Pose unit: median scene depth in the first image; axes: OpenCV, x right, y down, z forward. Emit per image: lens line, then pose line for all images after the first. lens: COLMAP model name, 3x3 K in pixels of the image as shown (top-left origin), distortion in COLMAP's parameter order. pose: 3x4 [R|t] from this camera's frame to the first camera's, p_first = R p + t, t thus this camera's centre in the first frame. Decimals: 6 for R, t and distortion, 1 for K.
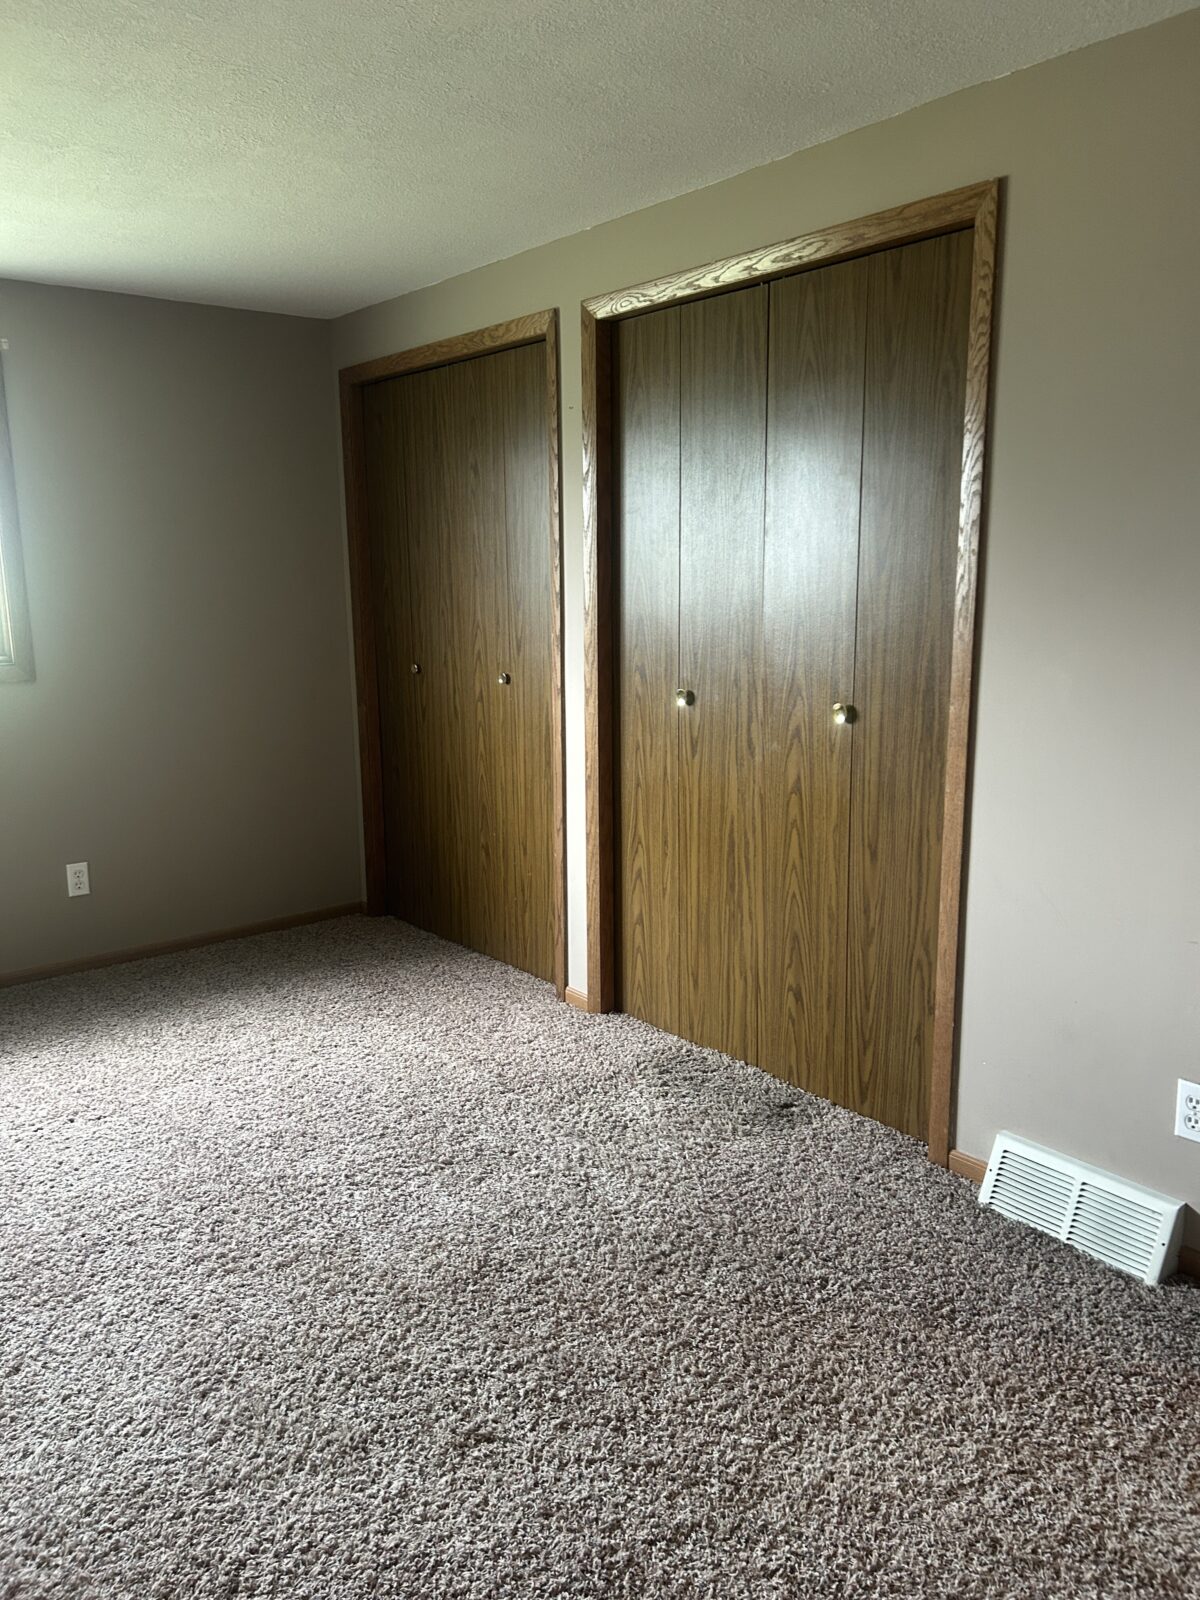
lens RADIAL K [[1206.7, 0, 598.7], [0, 1206.7, 798.7], [0, 0, 1]] dist [0.054027, -0.057626]
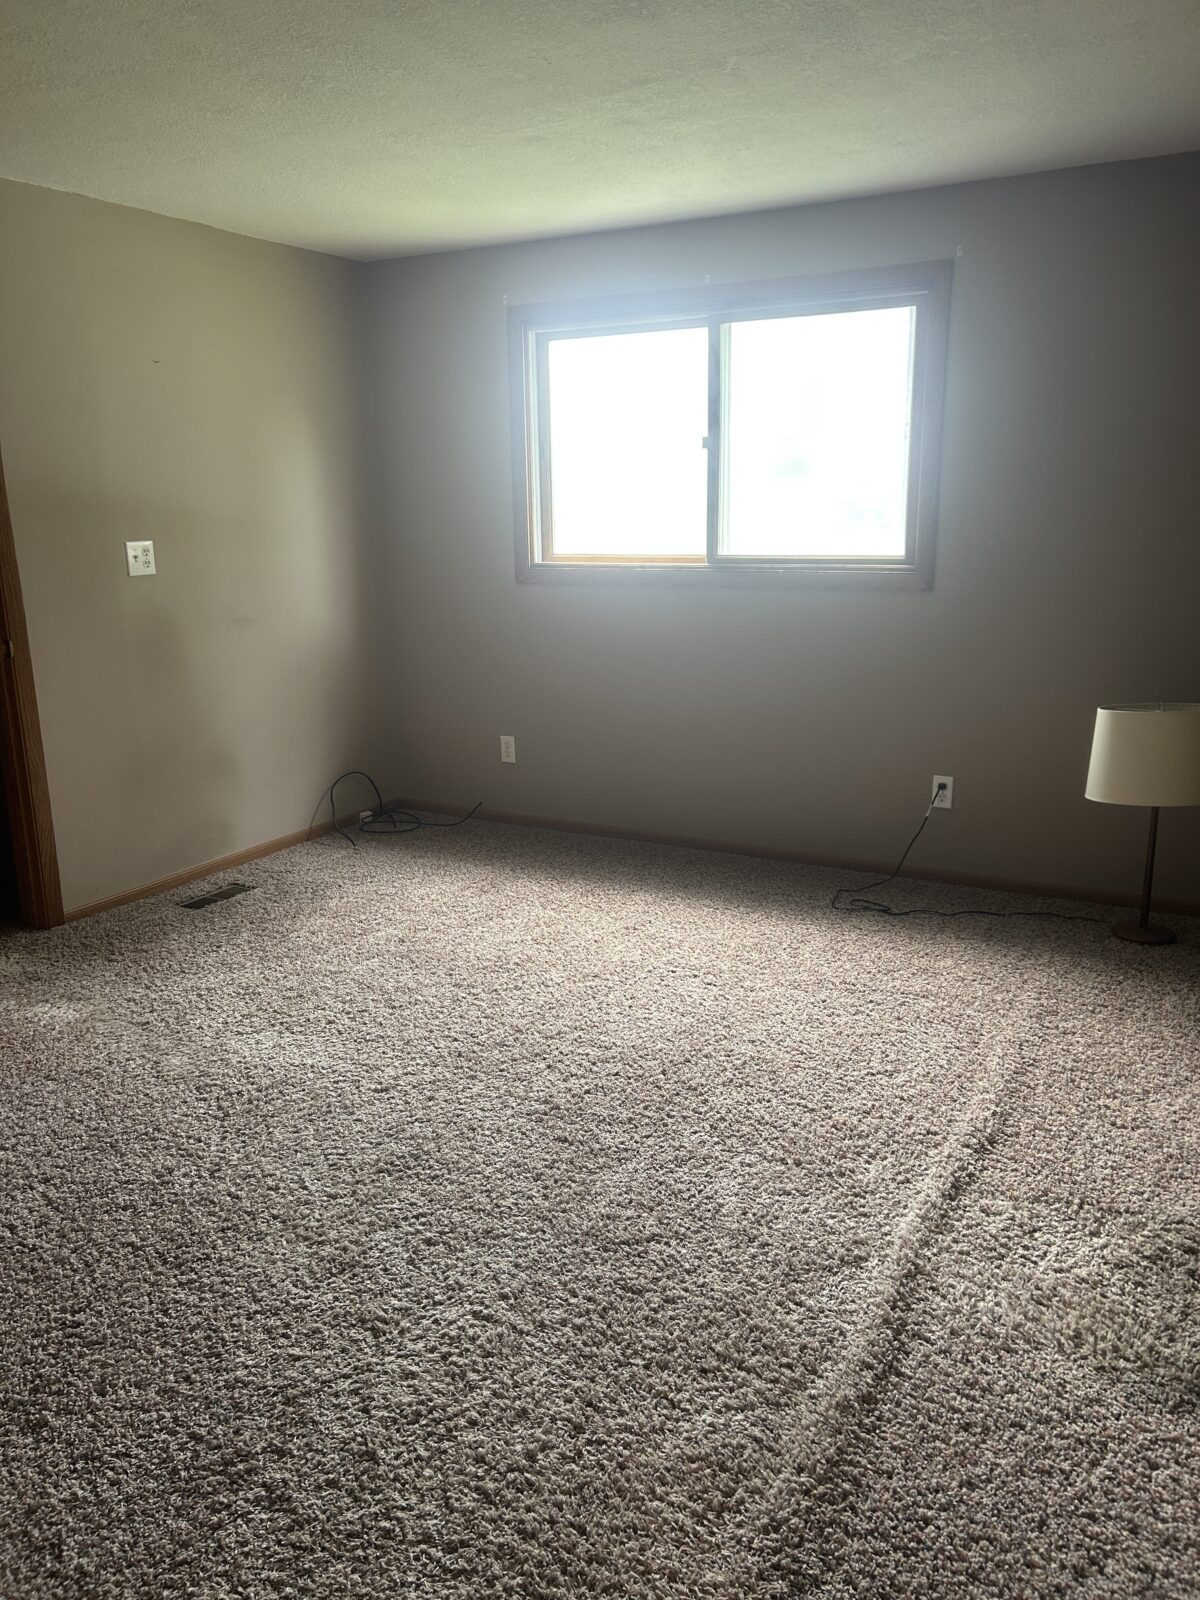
lens RADIAL K [[1206.7, 0, 599.0], [0, 1206.7, 800.6], [0, 0, 1]] dist [0.054027, -0.057626]
pose [[0.384947, 0.232890, -0.893072, 0.482760], [-0.169740, 0.968999, 0.179526, -0.078222], [0.907196, 0.082482, 0.412544, 0.428669]]
